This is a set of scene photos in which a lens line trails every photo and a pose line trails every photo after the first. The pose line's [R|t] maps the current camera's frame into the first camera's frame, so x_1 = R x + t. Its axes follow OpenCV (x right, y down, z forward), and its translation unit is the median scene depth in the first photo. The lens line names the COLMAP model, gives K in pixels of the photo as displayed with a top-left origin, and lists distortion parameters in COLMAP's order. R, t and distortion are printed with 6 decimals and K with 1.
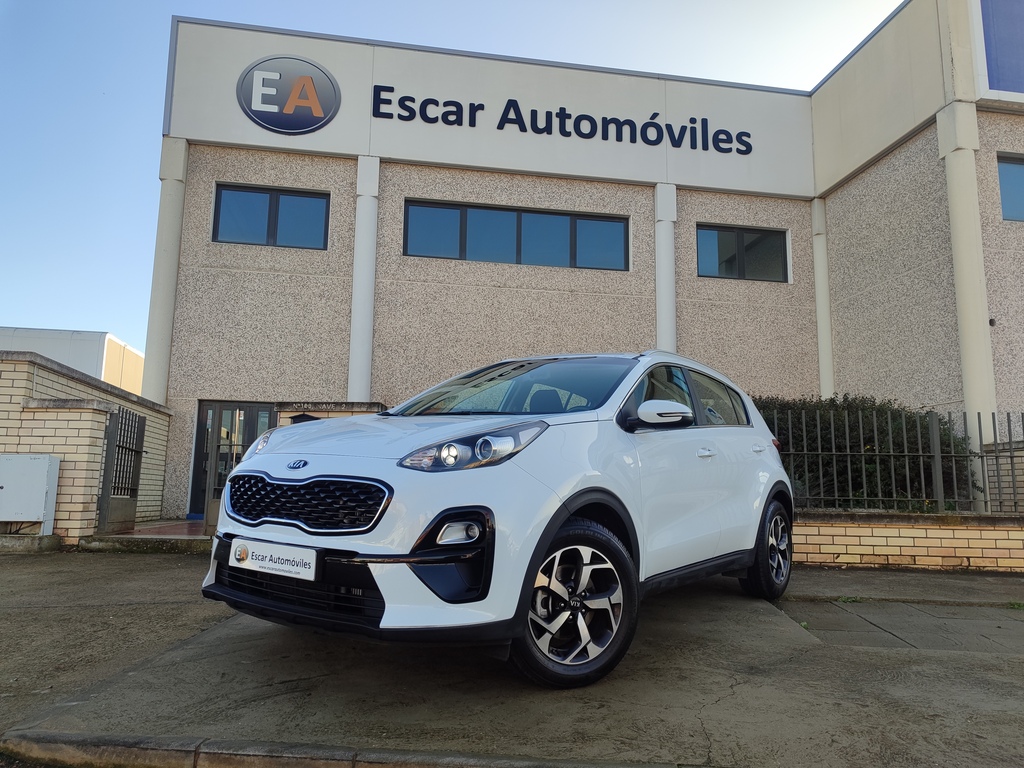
lens RADIAL K [[727.3, 0, 502.6], [0, 727.3, 388.0], [0, 0, 1]] dist [0.006631, -0.007917]
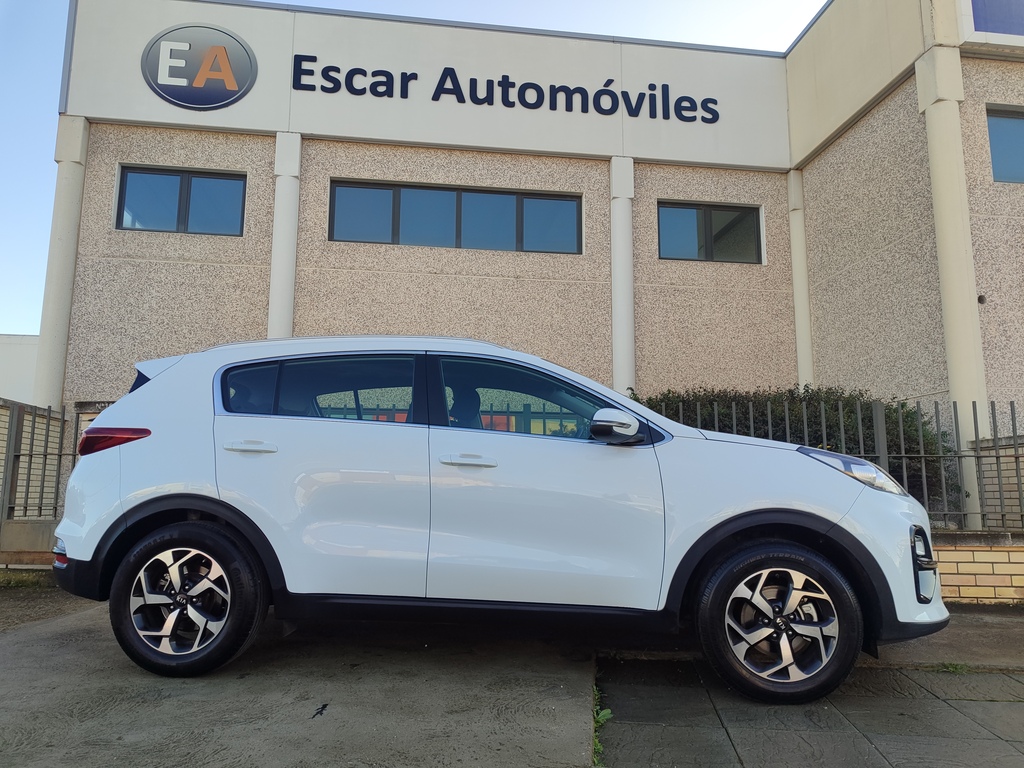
lens RADIAL K [[731.3, 0, 502.5], [0, 731.3, 385.1], [0, 0, 1]] dist [0.012565, -0.007836]
pose [[0.999537, -0.015267, -0.026310, 0.104064], [0.015103, 0.999865, -0.006428, 0.006991], [0.026405, 0.006027, 0.999633, 0.095720]]
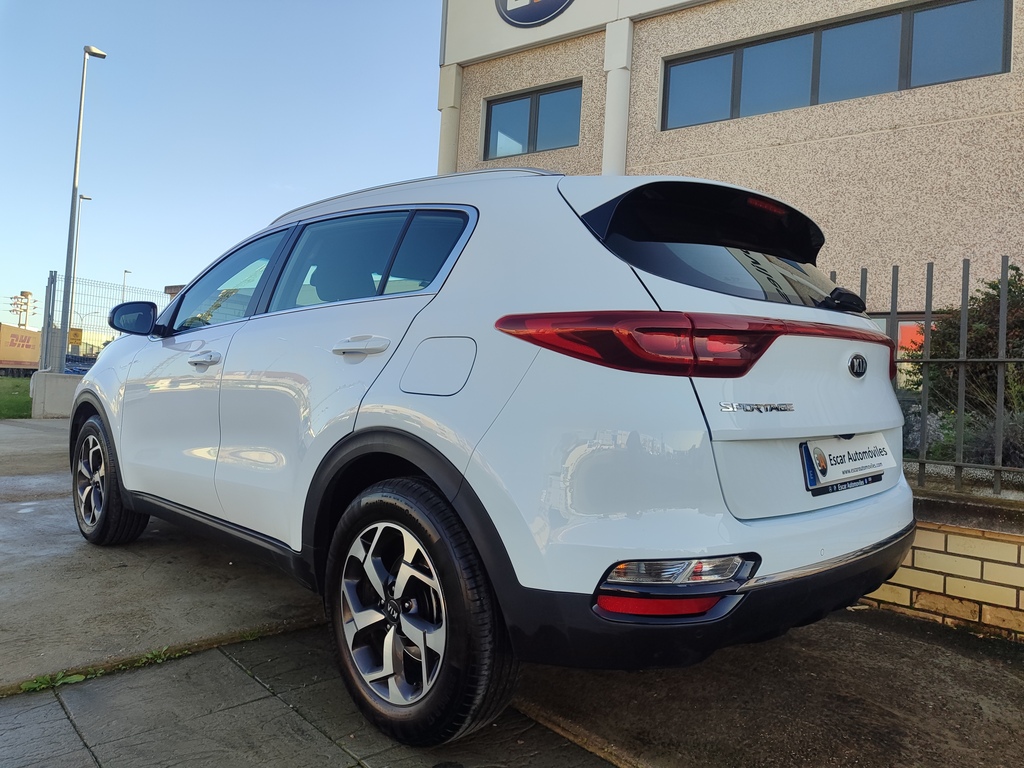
lens RADIAL K [[731.3, 0, 502.5], [0, 731.3, 385.1], [0, 0, 1]] dist [0.012565, -0.007836]
pose [[0.716441, 0.012816, -0.697530, 0.324890], [0.056696, 0.995455, 0.076524, 0.030636], [0.695340, -0.094372, 0.712458, 0.264727]]
